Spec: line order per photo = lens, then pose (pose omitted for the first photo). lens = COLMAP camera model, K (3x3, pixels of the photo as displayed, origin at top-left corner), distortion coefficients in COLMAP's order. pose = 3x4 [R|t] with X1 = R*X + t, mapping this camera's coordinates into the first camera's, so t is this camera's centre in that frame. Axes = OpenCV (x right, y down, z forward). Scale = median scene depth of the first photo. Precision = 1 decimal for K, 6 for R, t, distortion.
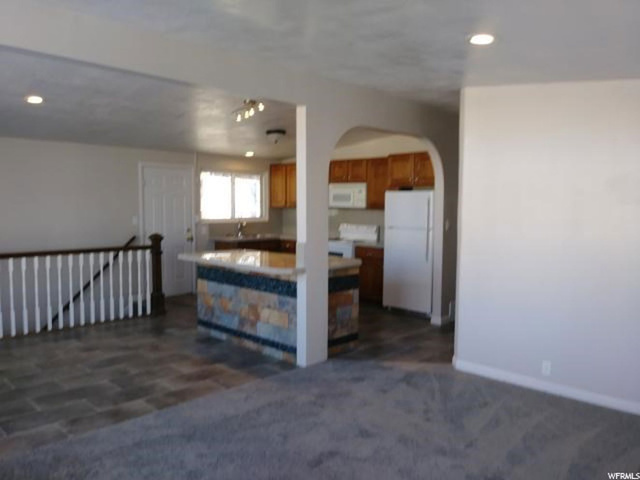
lens RADIAL K [[529.3, 0, 320.0], [0, 529.3, 240.0], [0, 0, 1]] dist [-0.002447, -0.003285]
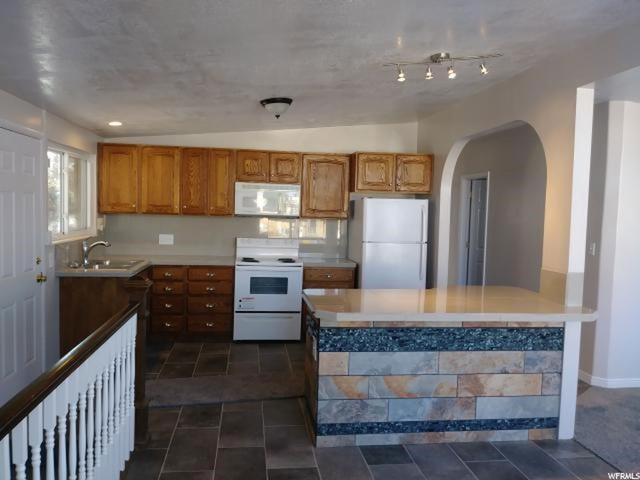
lens RADIAL K [[529.3, 0, 320.0], [0, 529.3, 240.0], [0, 0, 1]] dist [-0.002447, -0.003285]
pose [[0.628763, -0.043115, 0.776400, -0.731001], [0.041433, 0.998901, 0.021916, -0.063836], [-0.776492, 0.018389, 0.629859, 0.718915]]
